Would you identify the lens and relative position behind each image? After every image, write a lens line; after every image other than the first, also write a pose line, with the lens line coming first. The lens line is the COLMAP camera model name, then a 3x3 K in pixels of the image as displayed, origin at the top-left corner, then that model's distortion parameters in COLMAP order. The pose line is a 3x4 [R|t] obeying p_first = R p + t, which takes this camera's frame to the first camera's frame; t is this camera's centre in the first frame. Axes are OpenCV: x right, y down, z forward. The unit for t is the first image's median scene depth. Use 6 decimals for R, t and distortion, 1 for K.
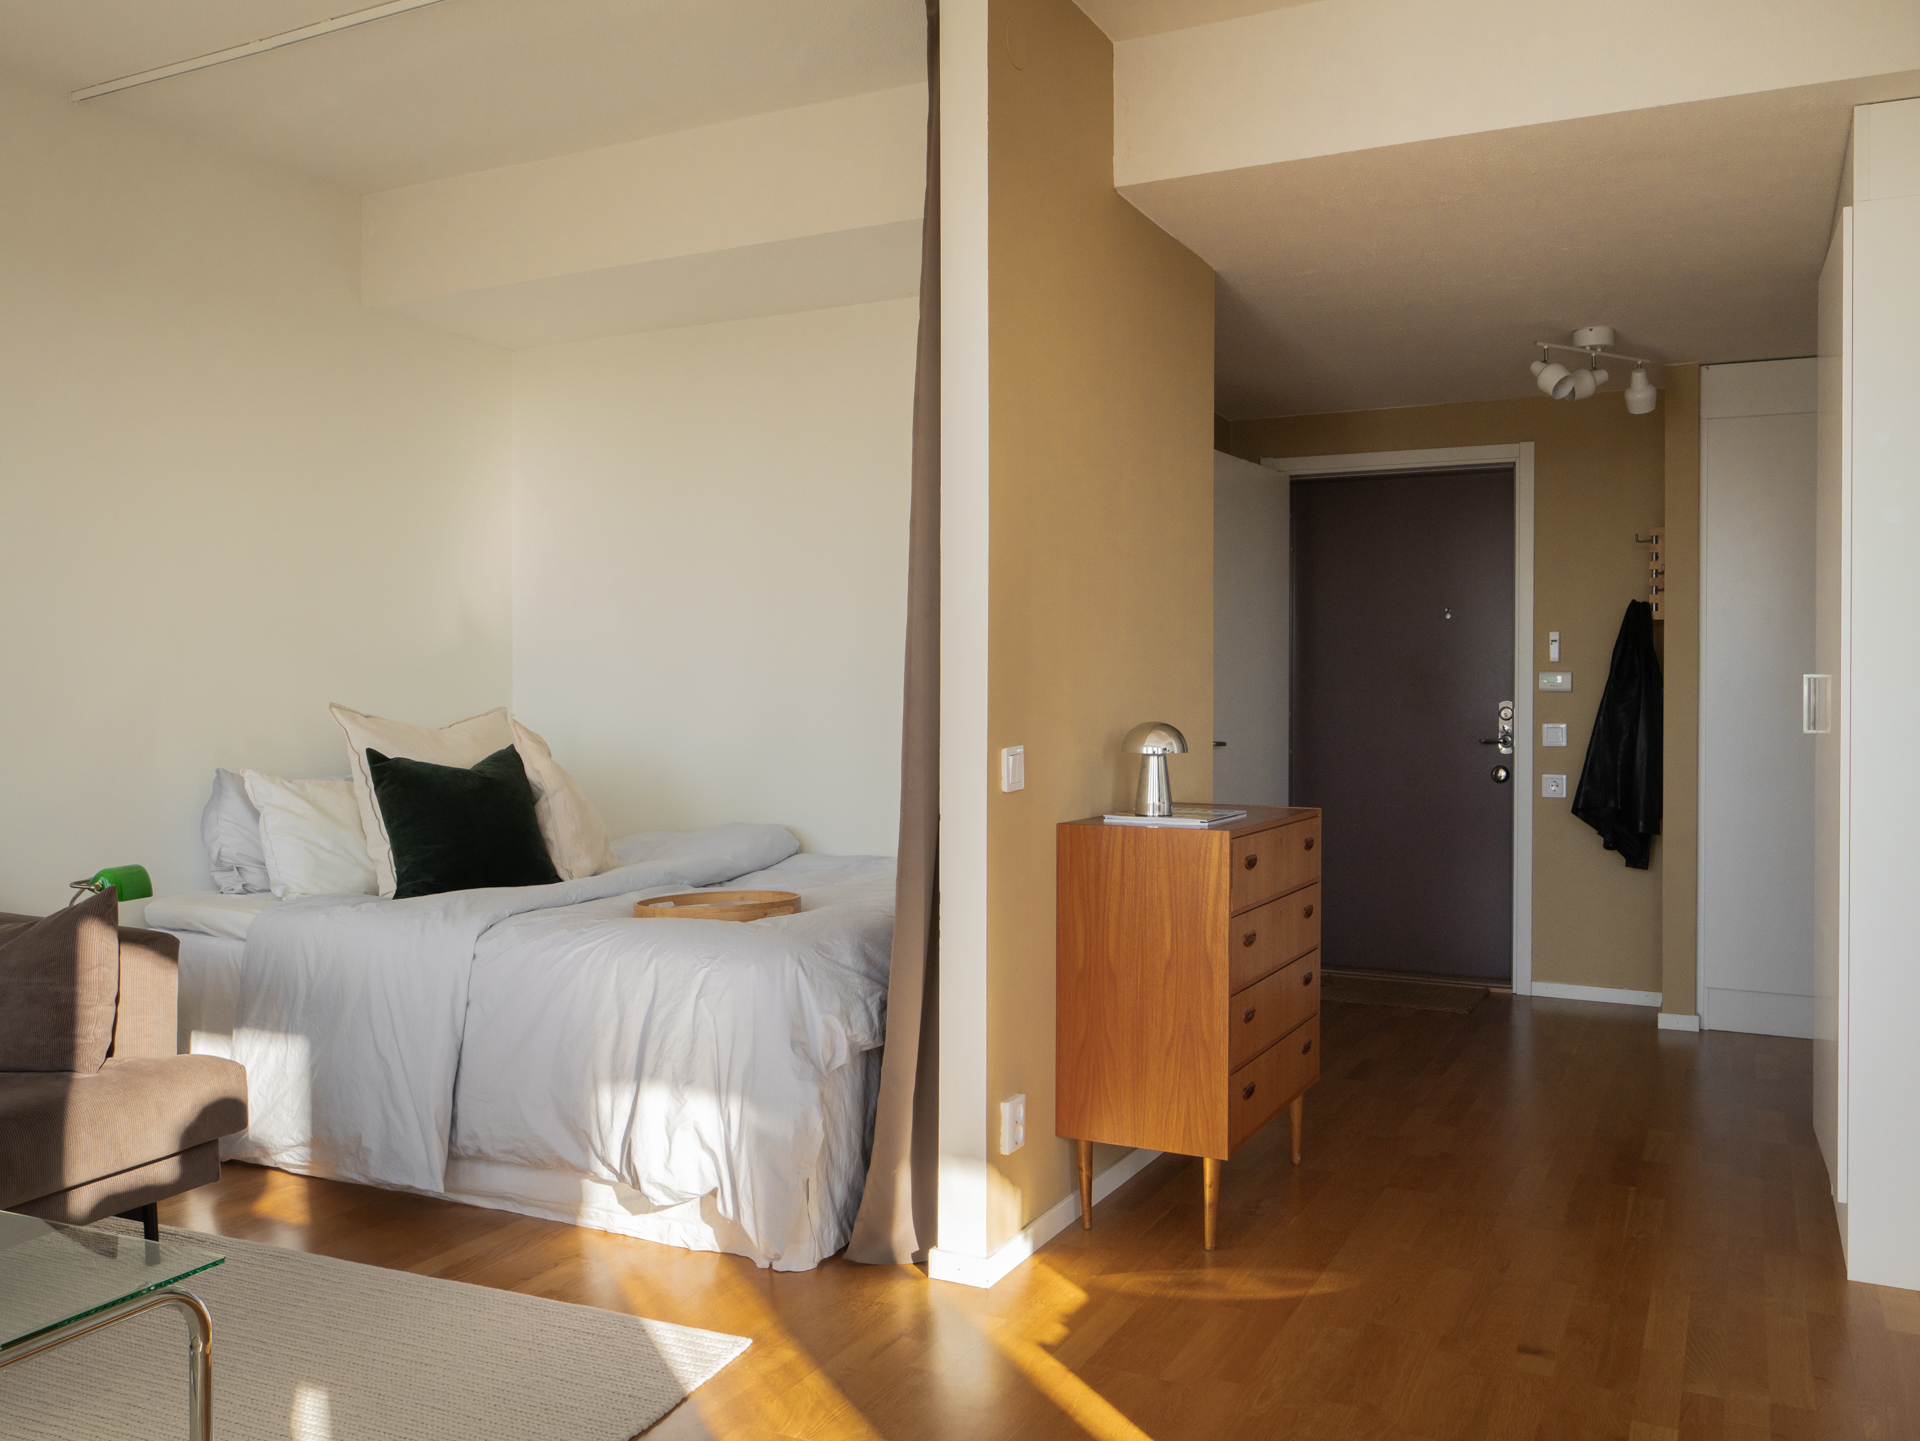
lens RADIAL K [[1598.1, 0, 960.0], [0, 1598.1, 720.5], [0, 0, 1]] dist [0.038077, -0.000928]
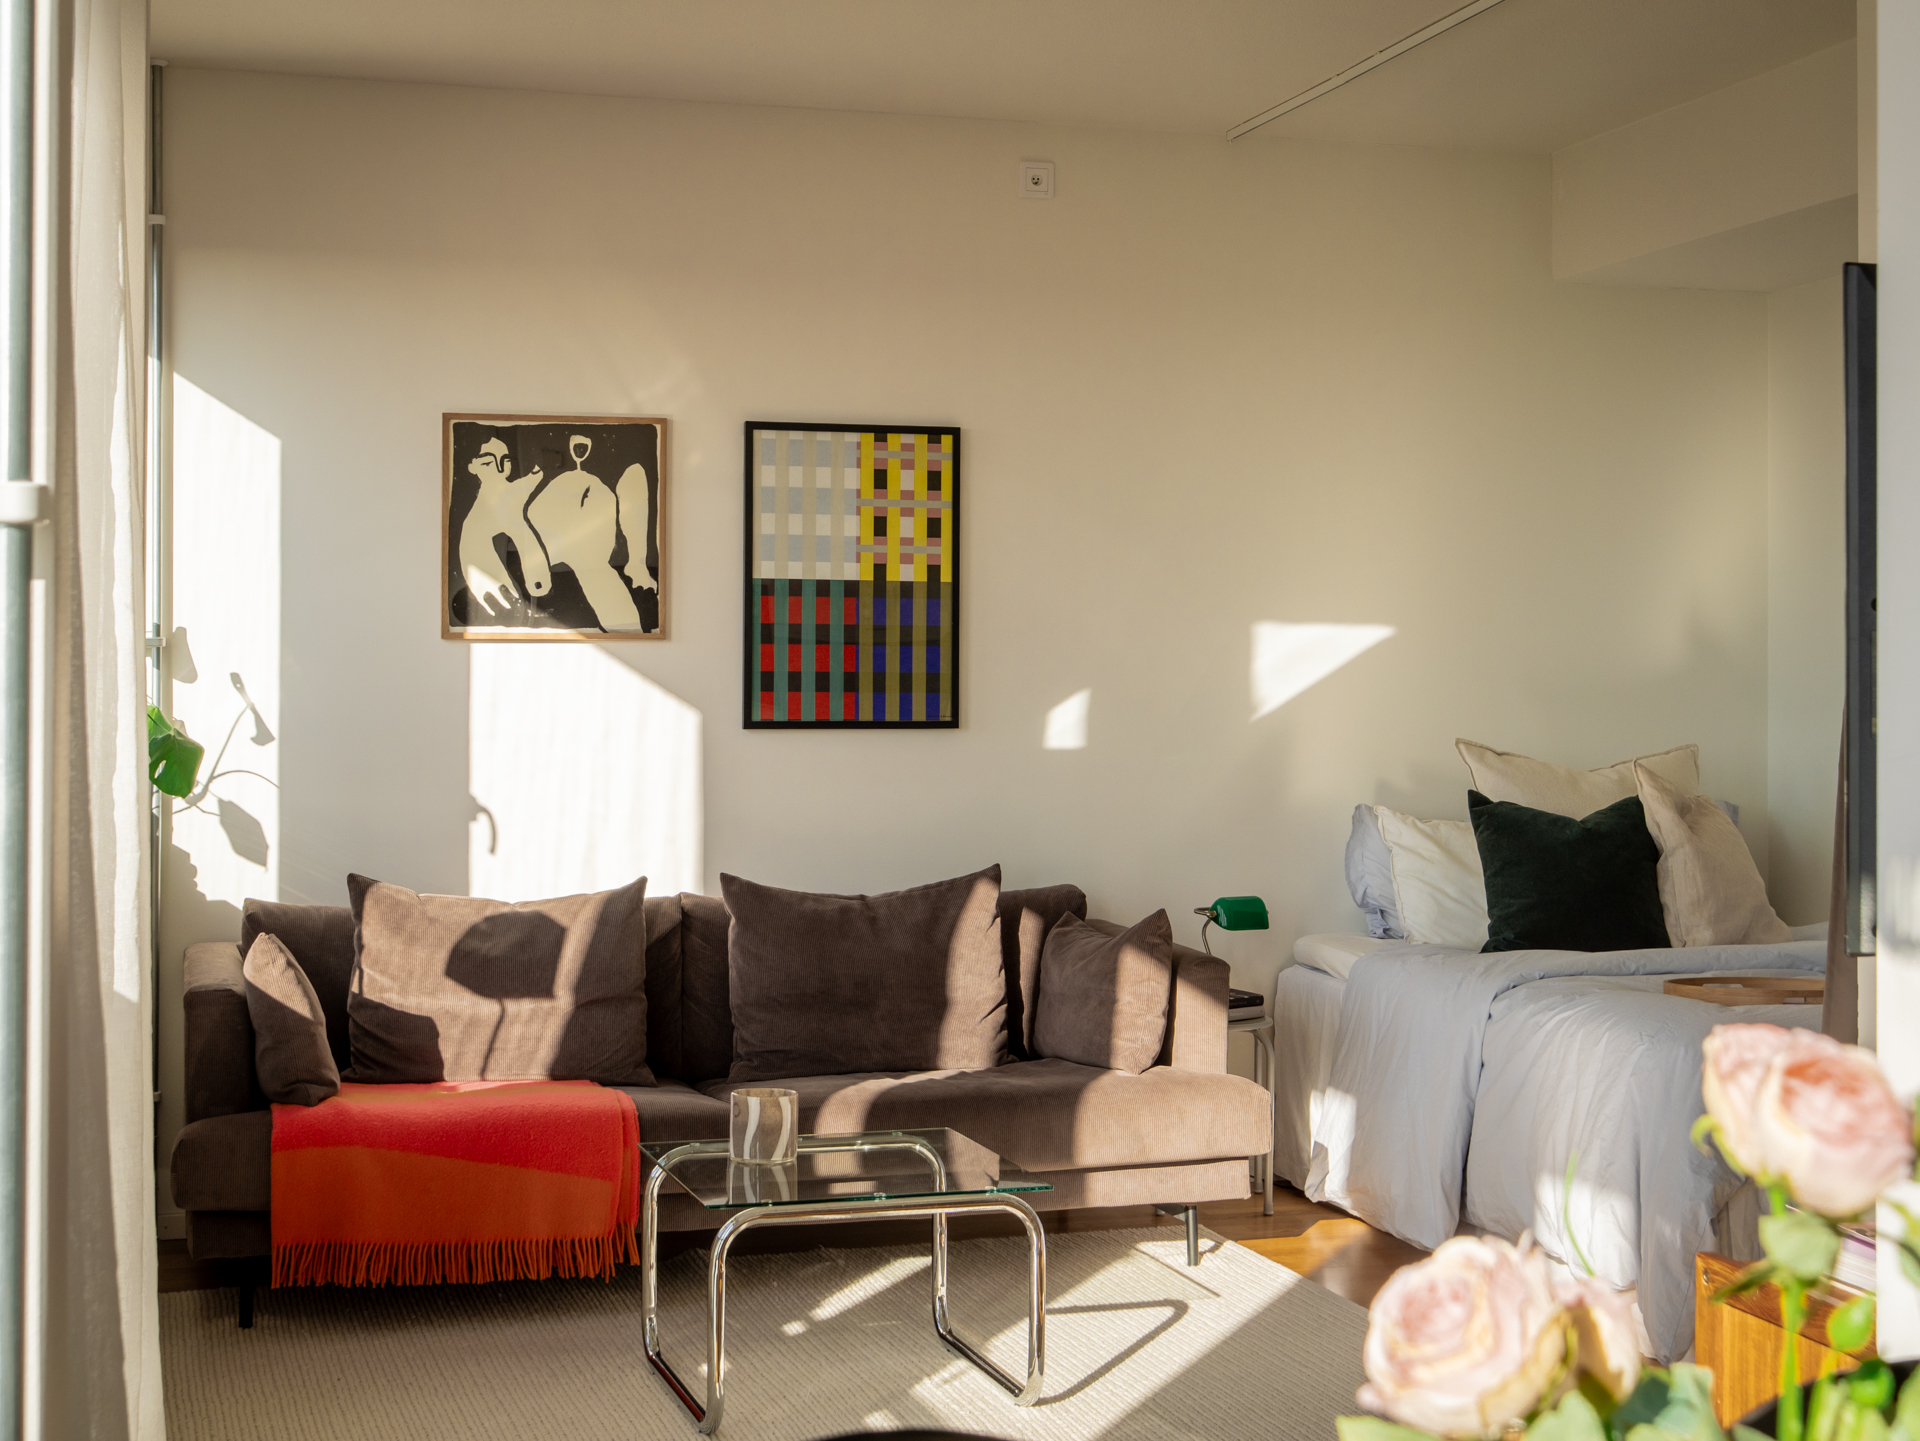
lens RADIAL K [[2816.6, 0, 961.4], [0, 2816.6, 544.2], [0, 0, 1]] dist [-0.019302, -0.084333]
pose [[0.680932, -0.022050, -0.732015, 0.613272], [-0.022700, 0.998431, -0.051191, -0.034021], [0.731995, 0.051474, 0.679363, -0.322090]]
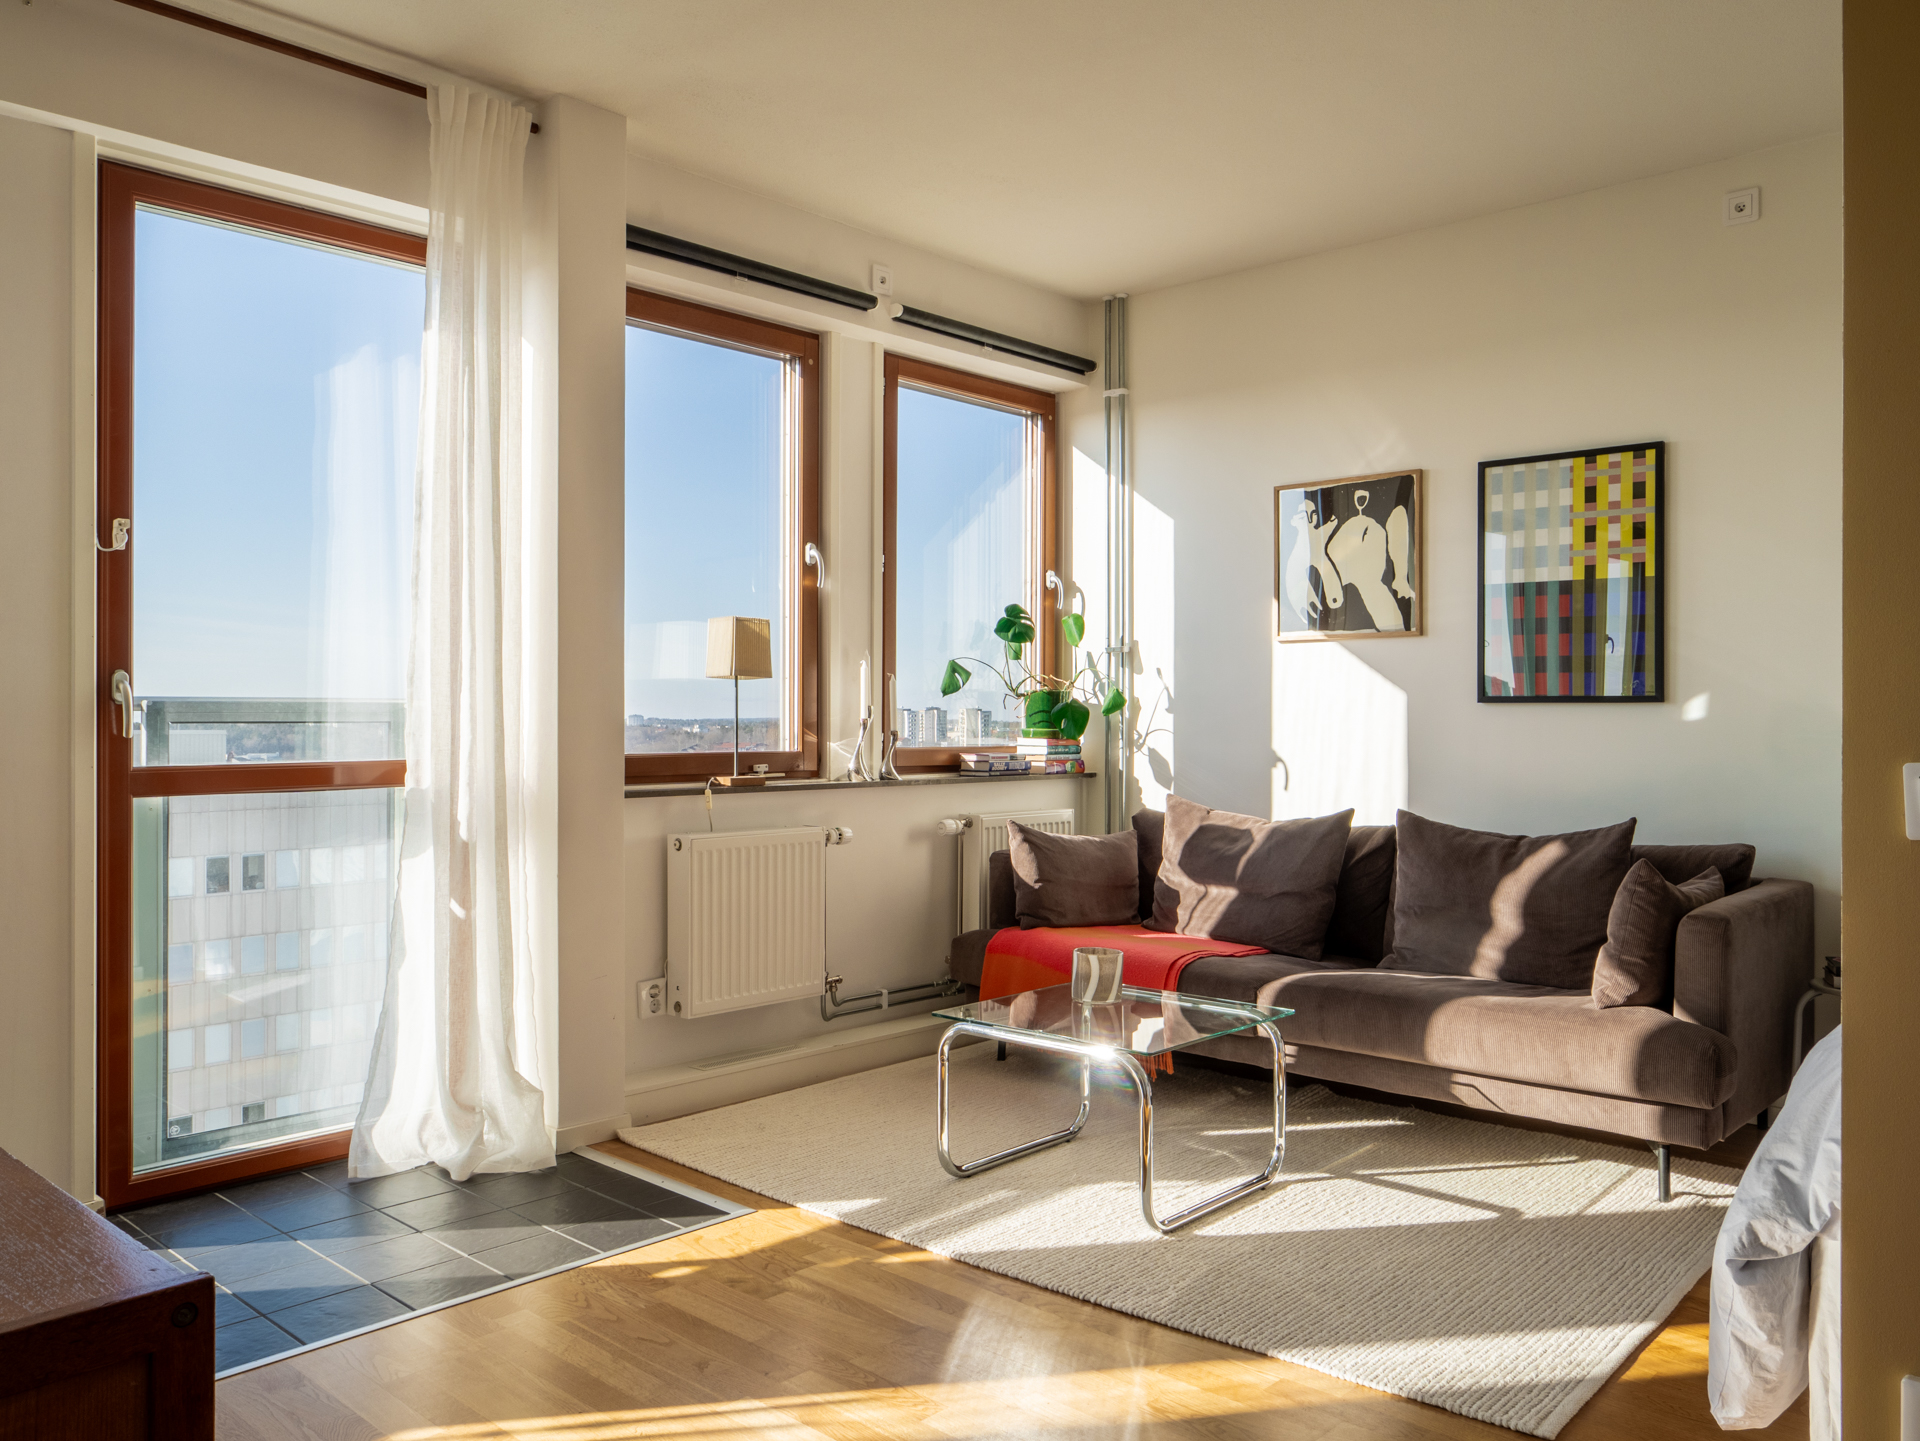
lens RADIAL K [[1472.8, 0, 894.3], [0, 1472.8, 709.6], [0, 0, 1]] dist [-0.023107, -0.001338]
pose [[-0.307559, 0.000648, -0.951529, 0.504015], [-0.023394, 0.999692, 0.008242, -0.001336], [0.951241, 0.024795, -0.307450, 0.618374]]
